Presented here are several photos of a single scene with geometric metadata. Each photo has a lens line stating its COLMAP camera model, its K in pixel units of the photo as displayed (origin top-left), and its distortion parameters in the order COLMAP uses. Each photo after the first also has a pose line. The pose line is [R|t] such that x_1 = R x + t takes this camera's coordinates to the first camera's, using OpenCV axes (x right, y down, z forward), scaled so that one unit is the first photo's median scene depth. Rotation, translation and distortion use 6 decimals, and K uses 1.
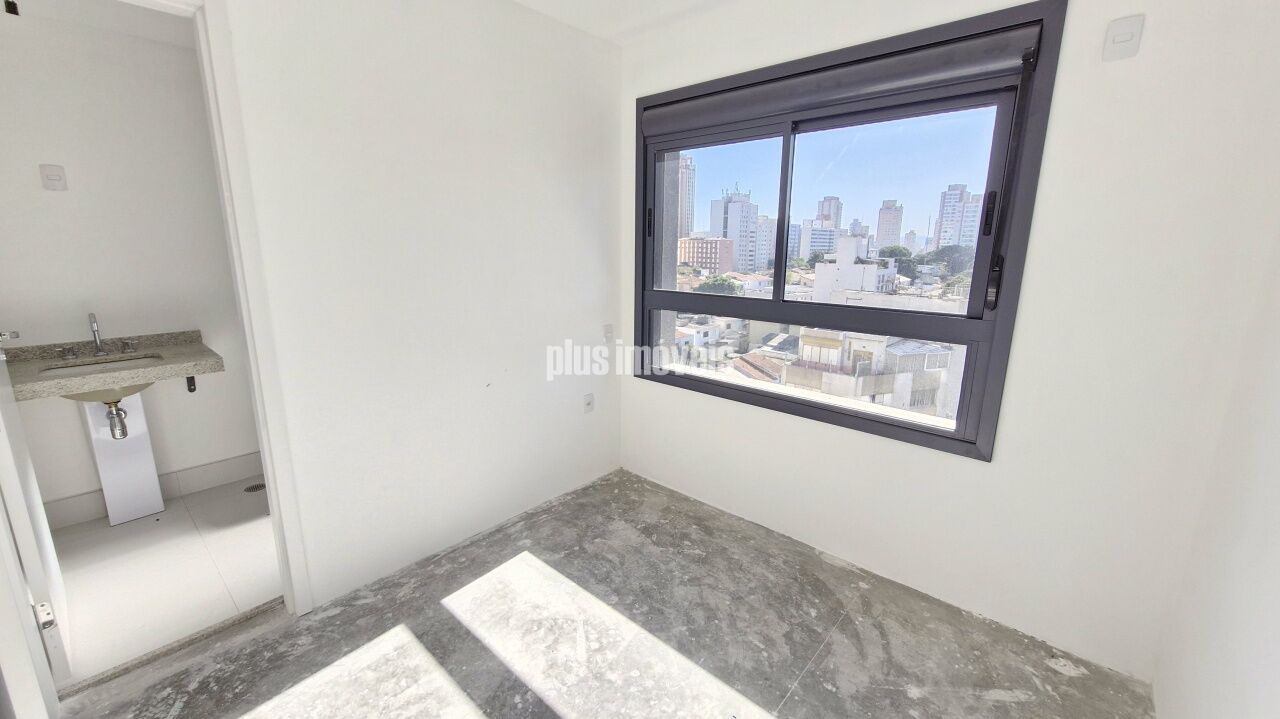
lens RADIAL K [[529.8, 0, 630.6], [0, 529.8, 355.6], [0, 0, 1]] dist [0.001144, -0.000013]
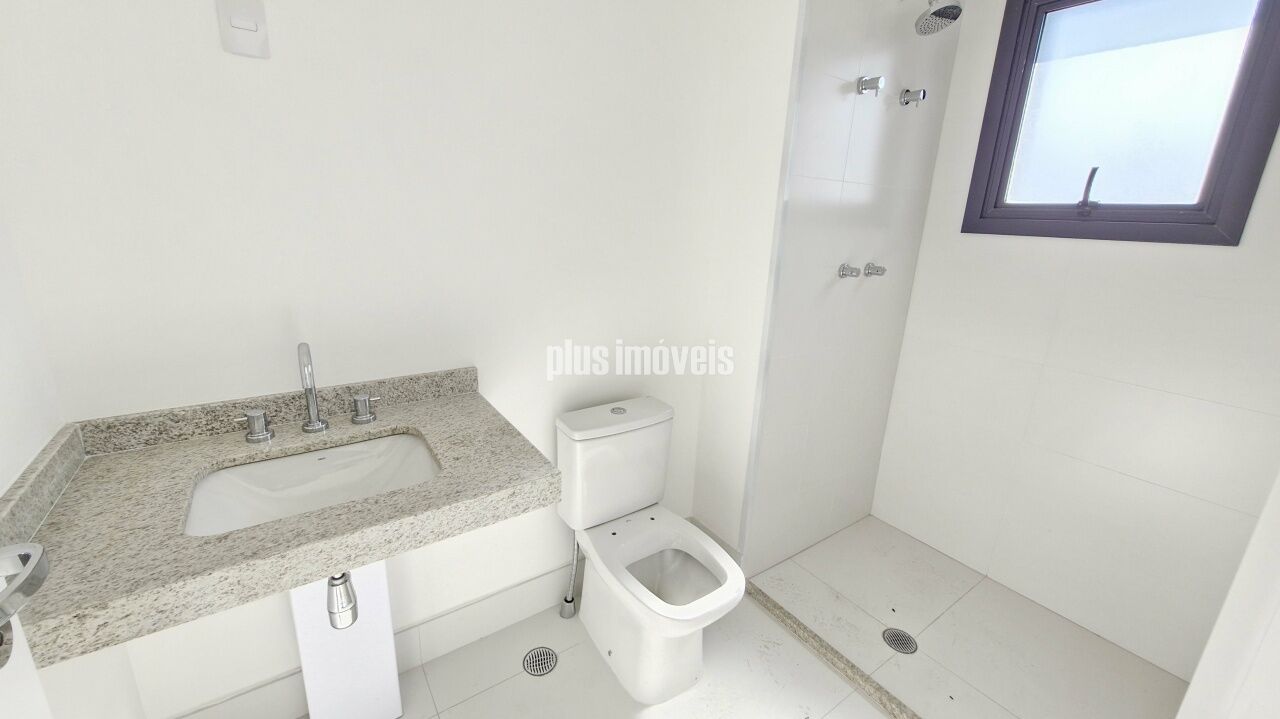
lens RADIAL K [[529.8, 0, 630.6], [0, 529.8, 355.6], [0, 0, 1]] dist [0.001144, -0.000013]
pose [[0.972031, 0.093978, -0.215230, -0.646620], [-0.081939, 0.994567, 0.064208, -0.120446], [0.220095, -0.044776, 0.974450, 0.620564]]
